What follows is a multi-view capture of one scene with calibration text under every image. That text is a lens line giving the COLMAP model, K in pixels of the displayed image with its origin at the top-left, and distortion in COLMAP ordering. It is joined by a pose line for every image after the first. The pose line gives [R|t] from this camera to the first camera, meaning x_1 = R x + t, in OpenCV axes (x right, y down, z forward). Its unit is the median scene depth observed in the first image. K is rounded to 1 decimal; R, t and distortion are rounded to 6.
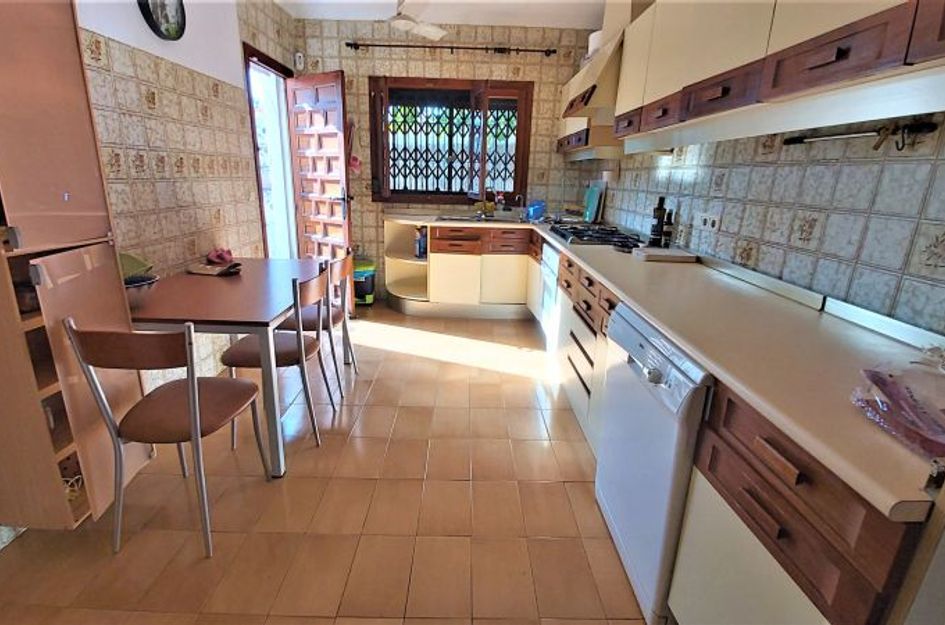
lens RADIAL K [[434.9, 0, 466.4], [0, 434.9, 300.2], [0, 0, 1]] dist [0.013119, -0.012544]
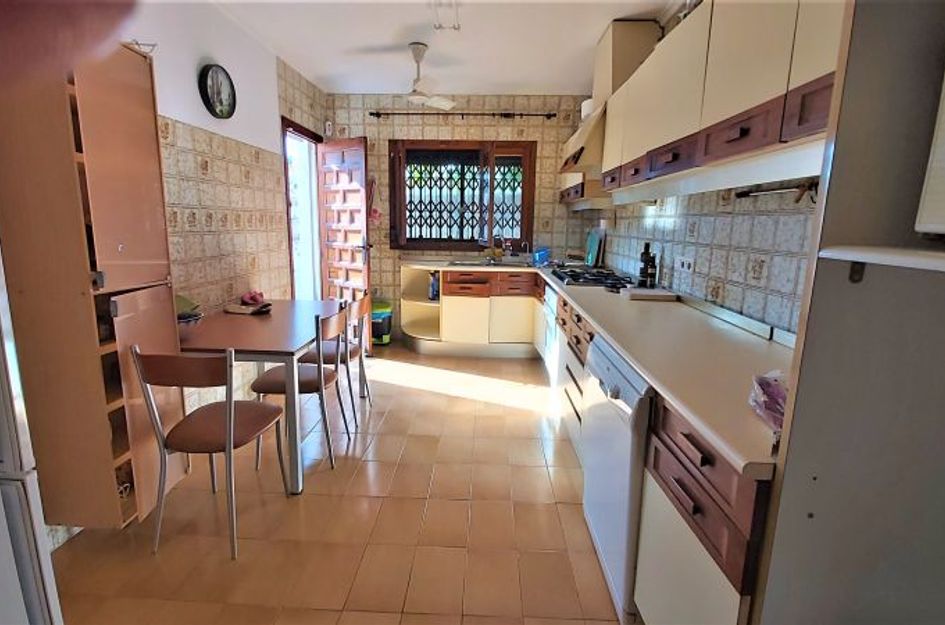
lens RADIAL K [[434.9, 0, 466.4], [0, 434.9, 300.2], [0, 0, 1]] dist [0.013119, -0.012544]
pose [[0.998907, -0.003796, -0.046595, 0.039206], [-0.001035, 0.994659, -0.103212, 0.021172], [0.046738, 0.103148, 0.993567, -0.096490]]
